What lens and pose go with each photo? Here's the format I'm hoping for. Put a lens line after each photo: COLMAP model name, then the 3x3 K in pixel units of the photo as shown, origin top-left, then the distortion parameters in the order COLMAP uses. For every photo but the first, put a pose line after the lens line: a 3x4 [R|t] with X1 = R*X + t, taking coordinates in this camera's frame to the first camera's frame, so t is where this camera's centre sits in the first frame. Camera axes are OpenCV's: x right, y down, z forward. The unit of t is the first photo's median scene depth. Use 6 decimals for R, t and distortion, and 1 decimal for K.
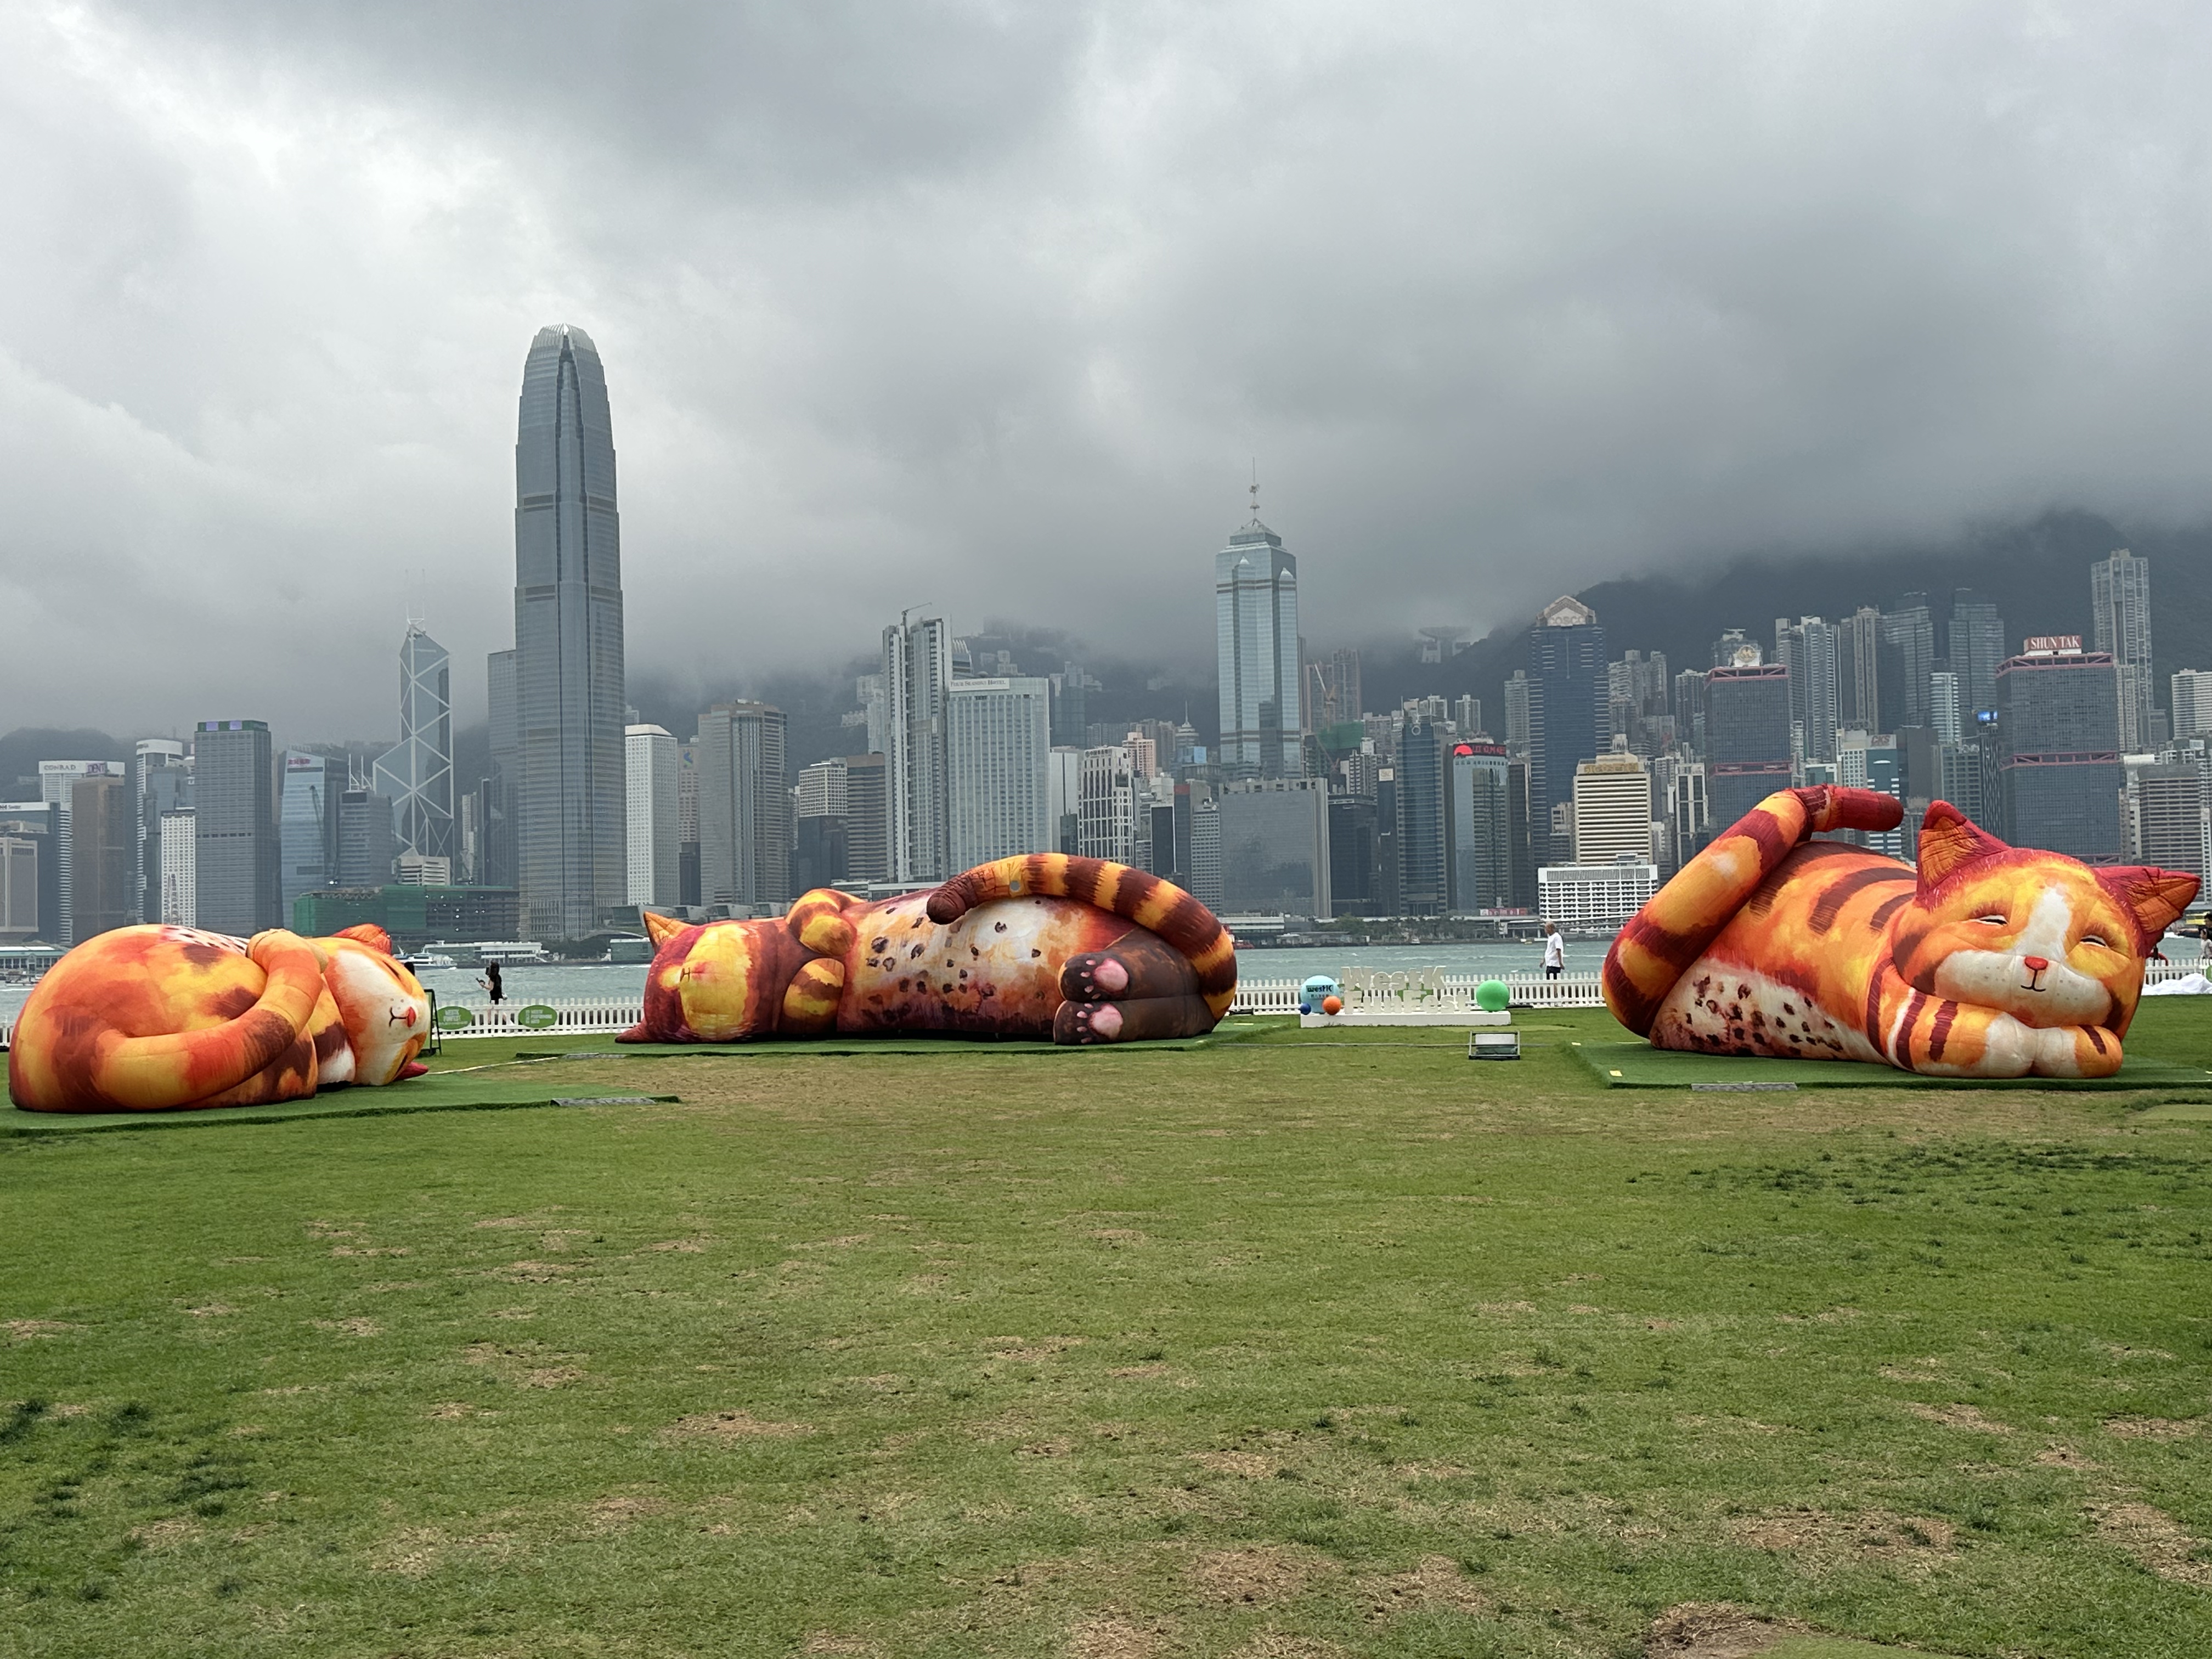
lens RADIAL K [[2307.6, 0, 1106.0], [0, 2307.6, 829.5], [0, 0, 1]] dist [0.201571, -0.437307]
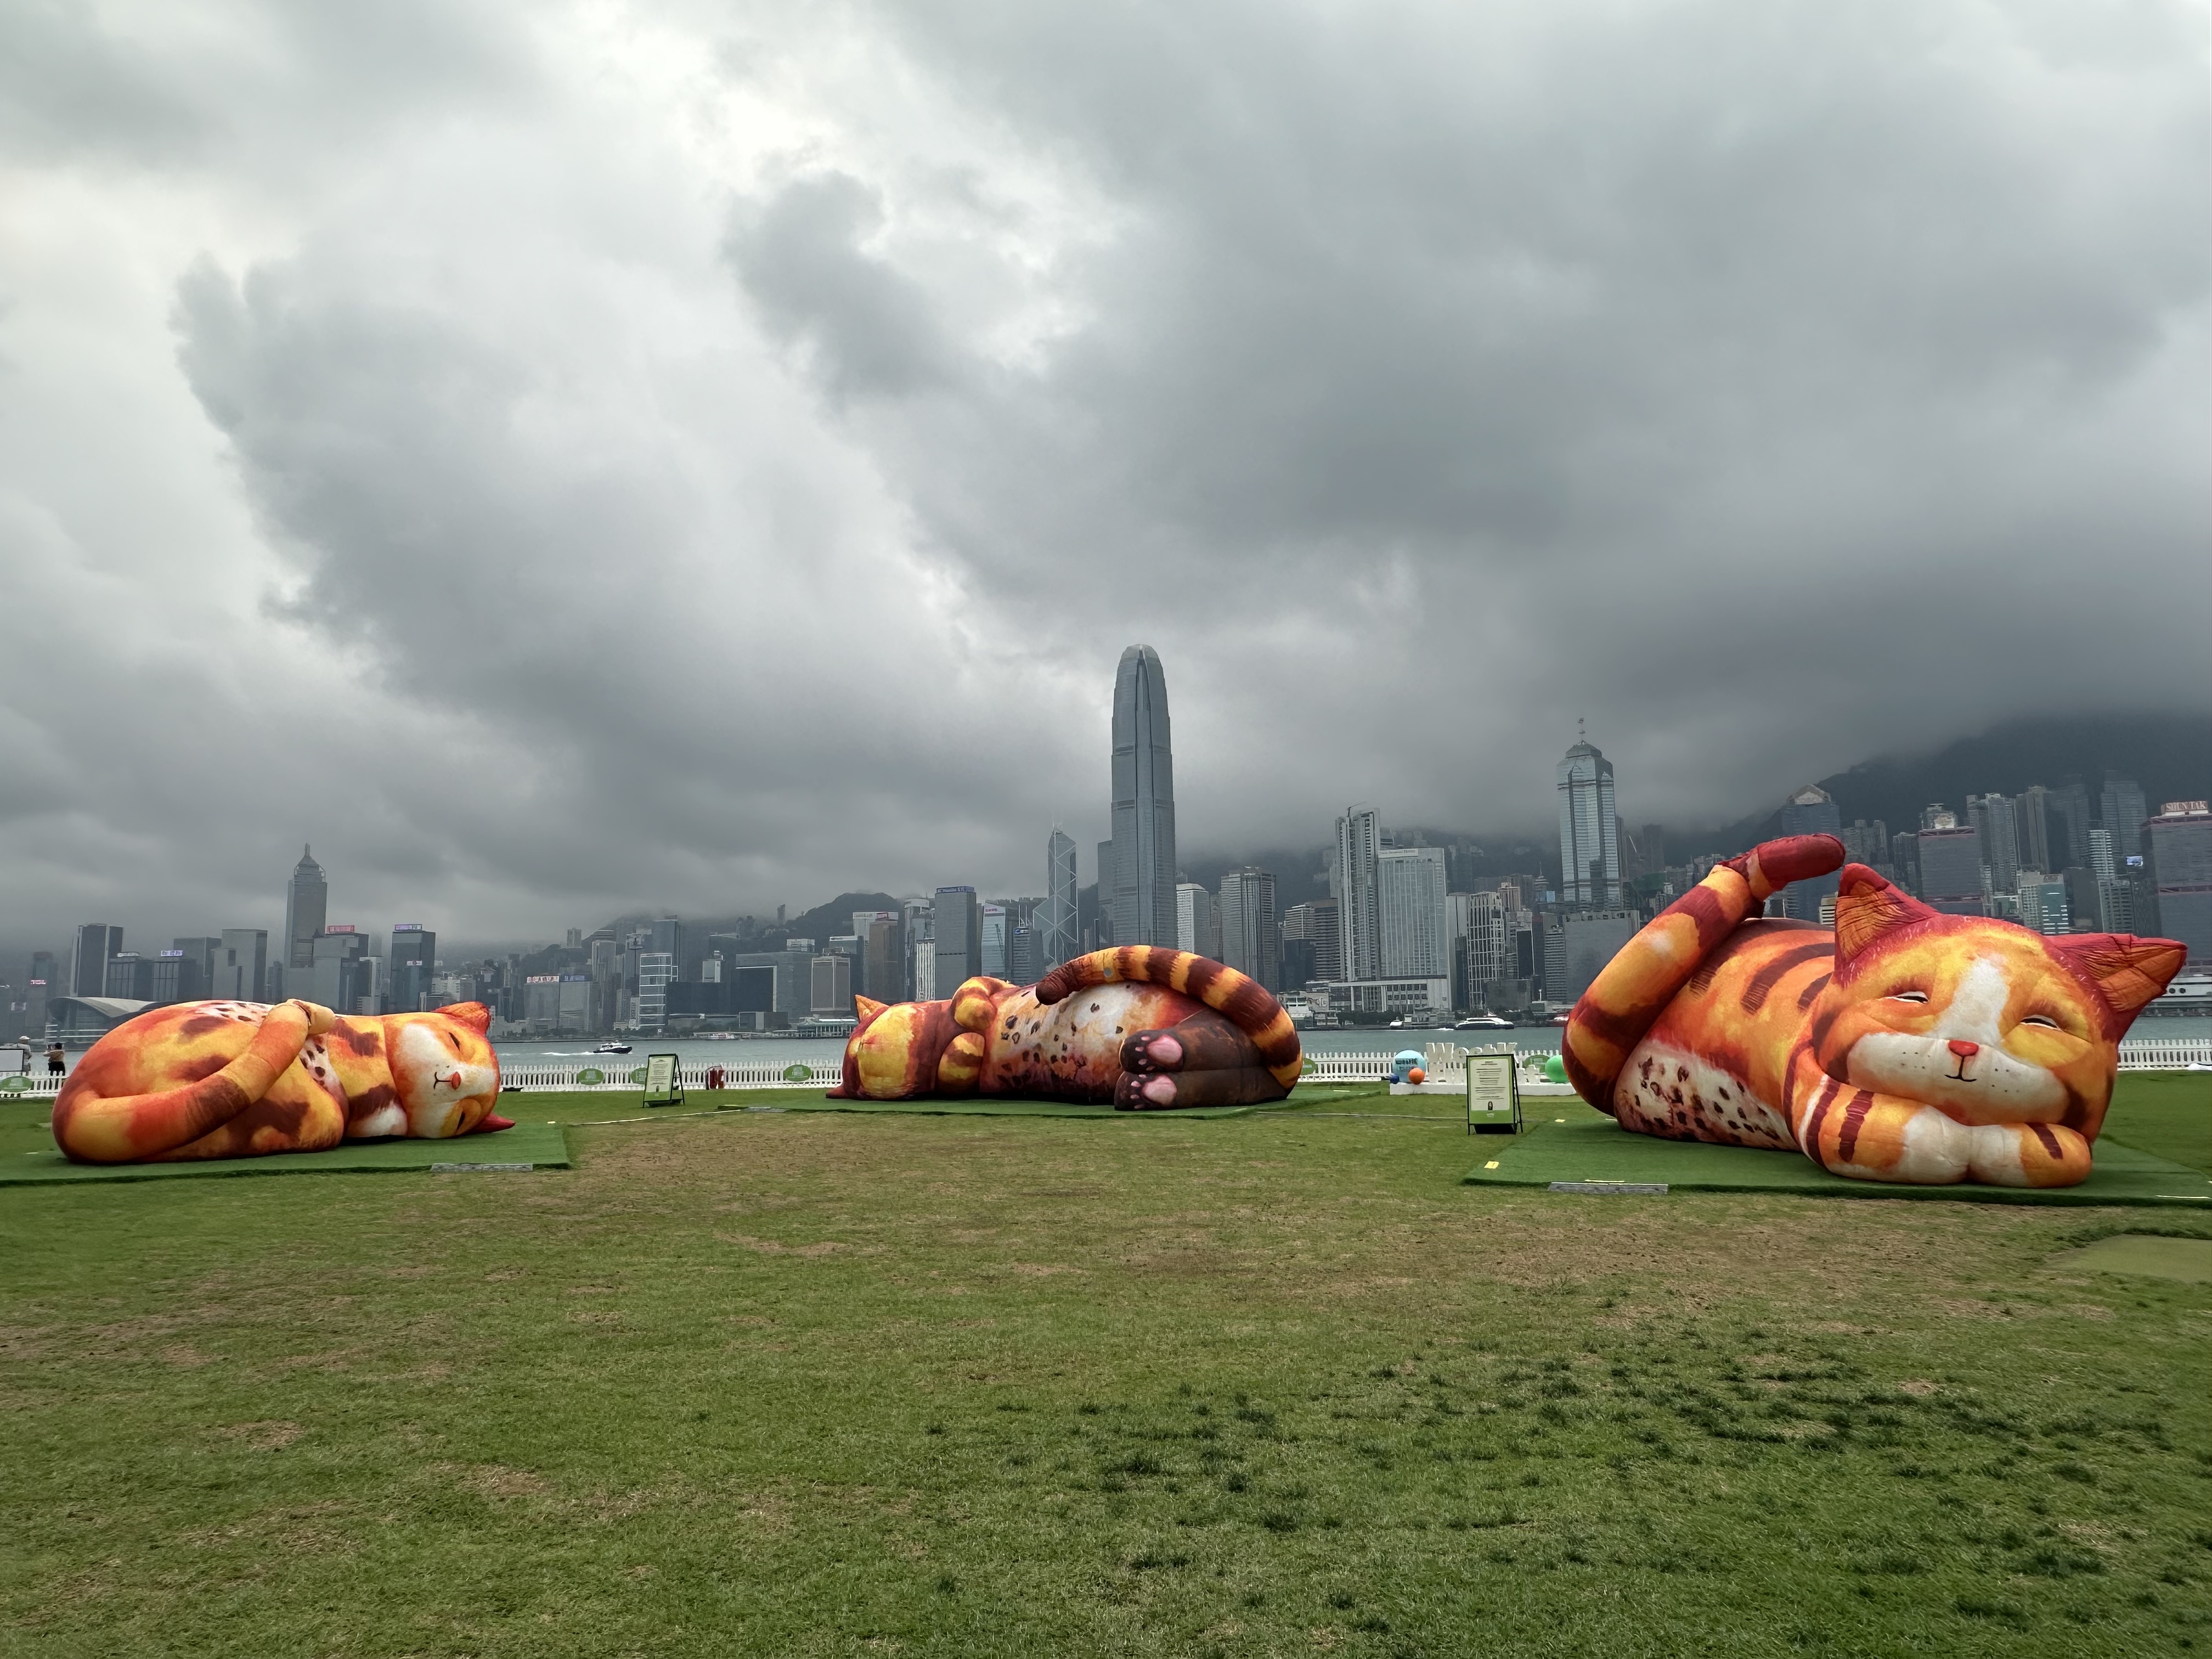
lens RADIAL K [[1460.5, 0, 1106.0], [0, 1460.5, 829.5], [0, 0, 1]] dist [0.002612, -0.005024]
pose [[0.966936, -0.028395, -0.253432, 0.149288], [0.007728, 0.996588, -0.082174, 0.012423], [0.254901, 0.077499, 0.963857, 0.263957]]
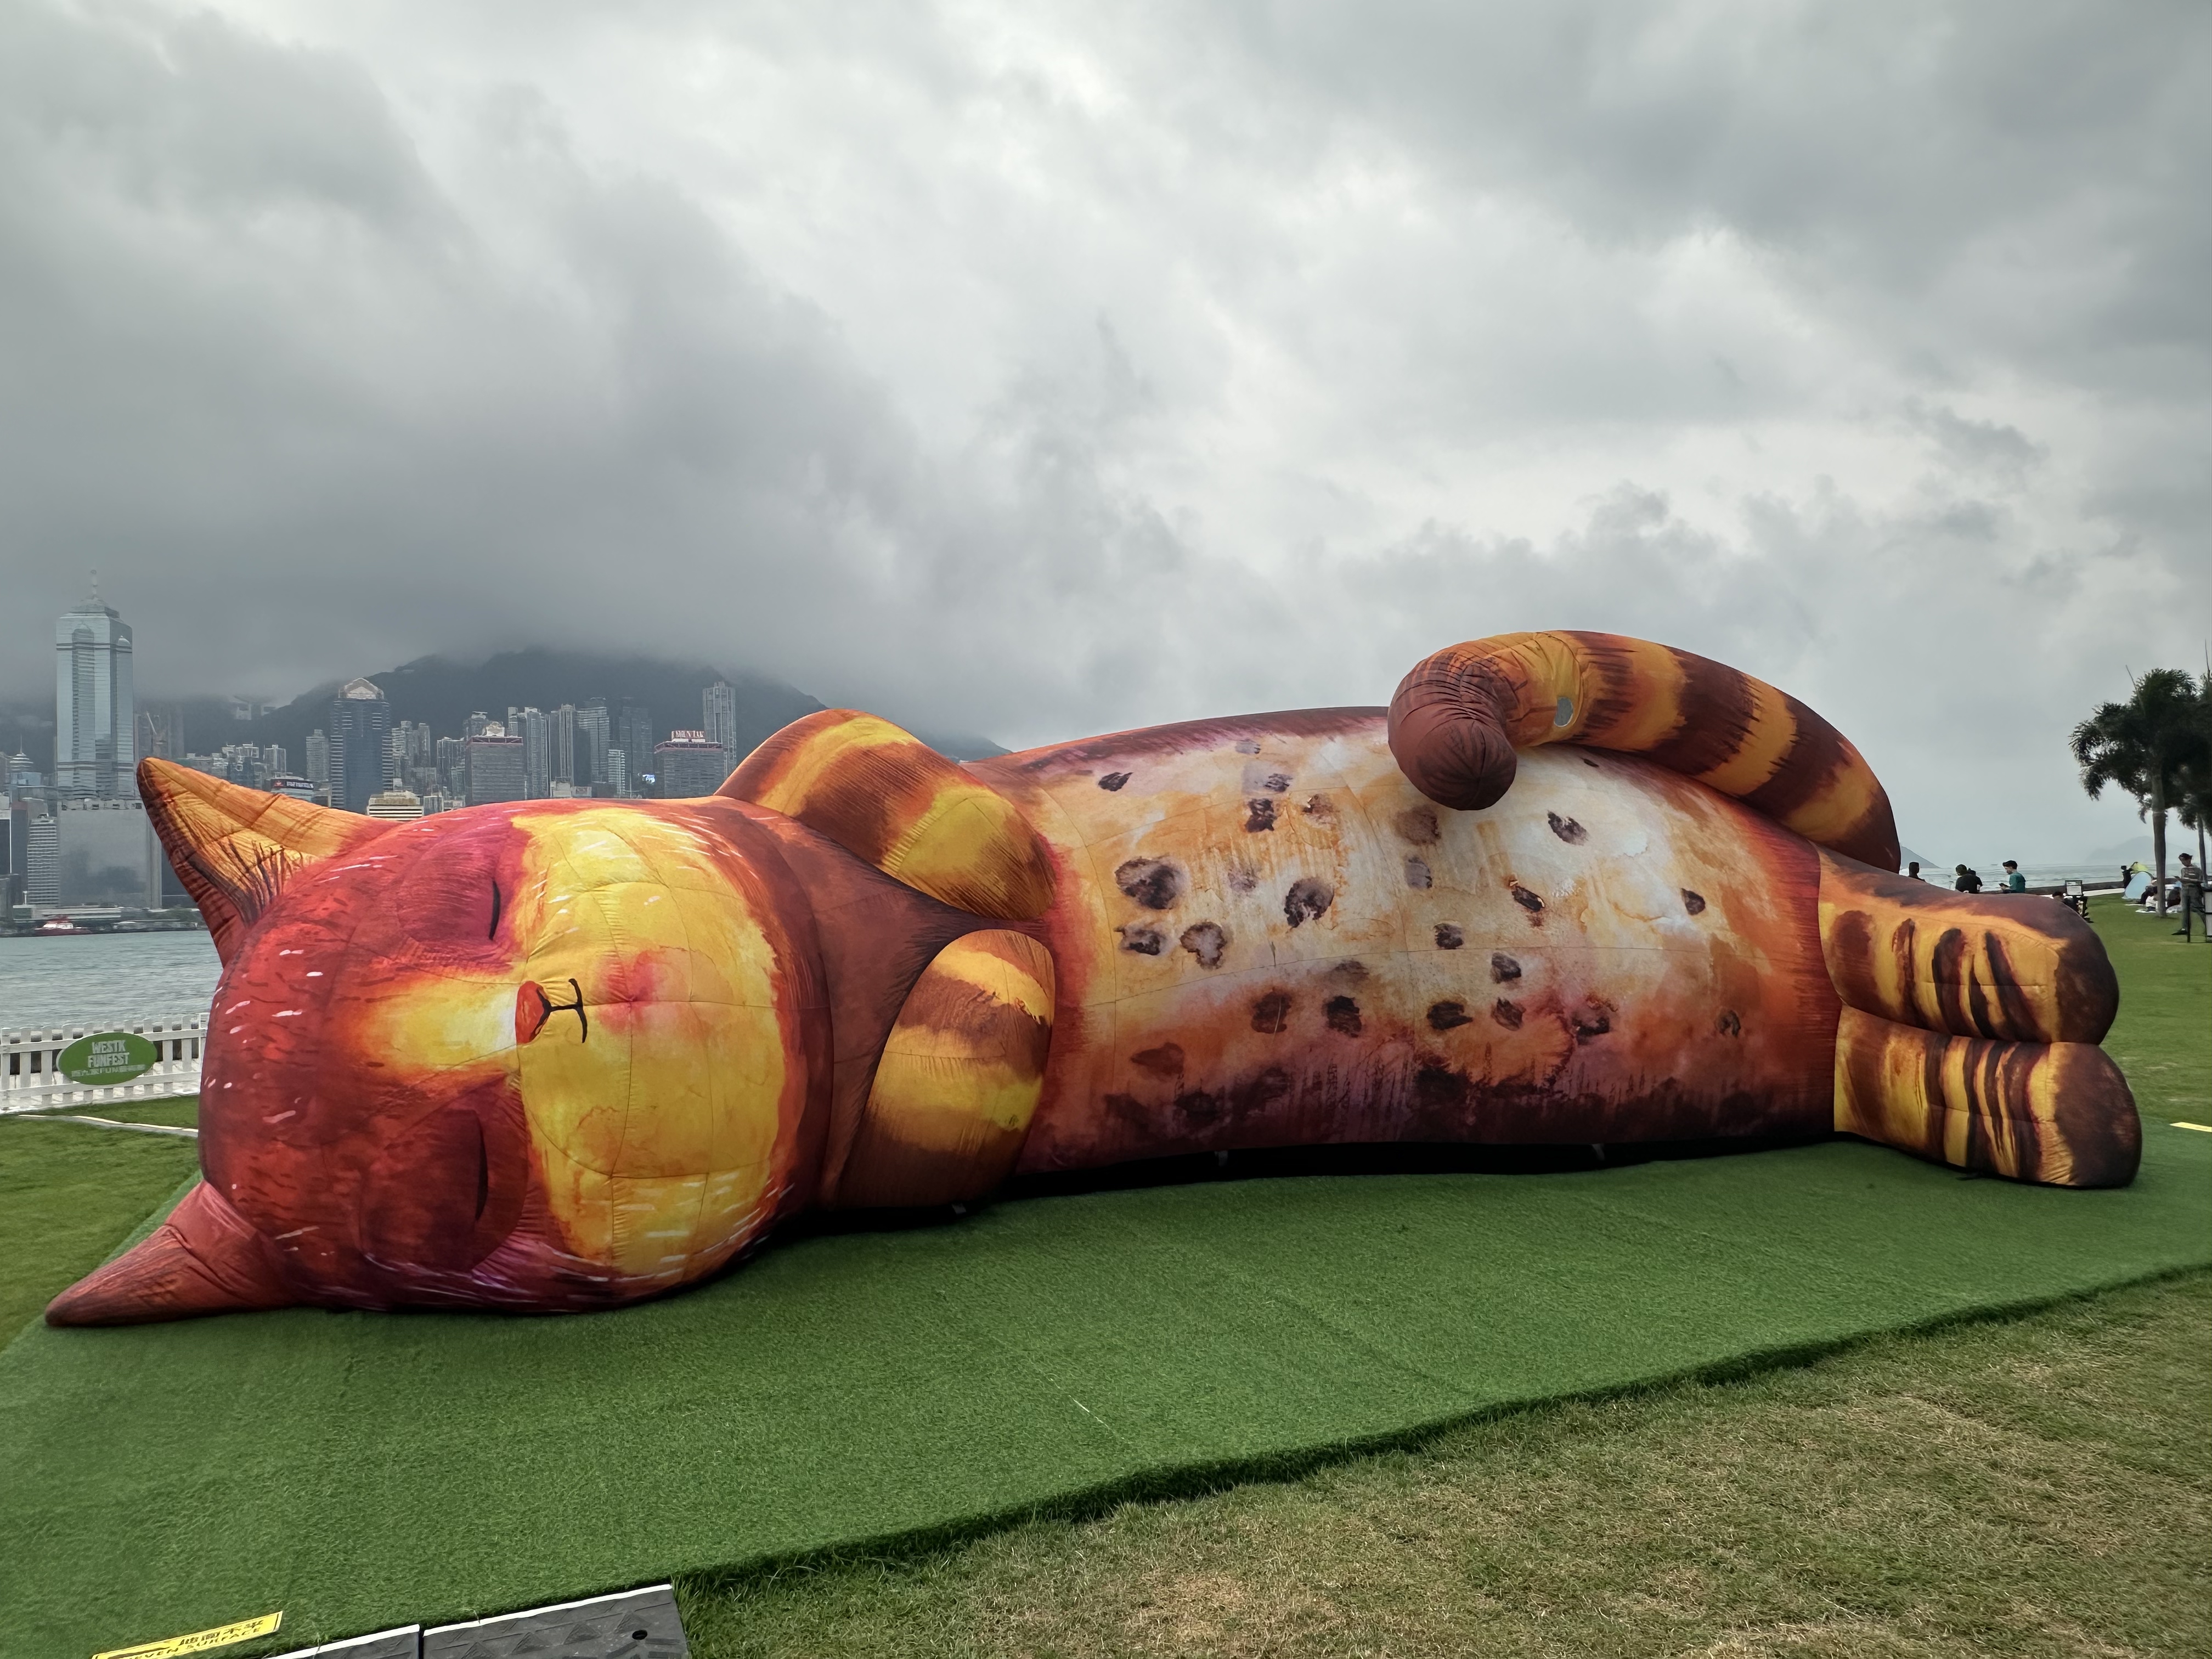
lens RADIAL K [[1476.7, 0, 1106.0], [0, 1476.7, 829.5], [0, 0, 1]] dist [-0.000099, -0.000601]
pose [[0.780586, 0.024280, 0.624577, -0.228009], [-0.015696, 0.999692, -0.019245, 0.046772], [-0.624852, 0.005219, 0.780726, 0.853025]]
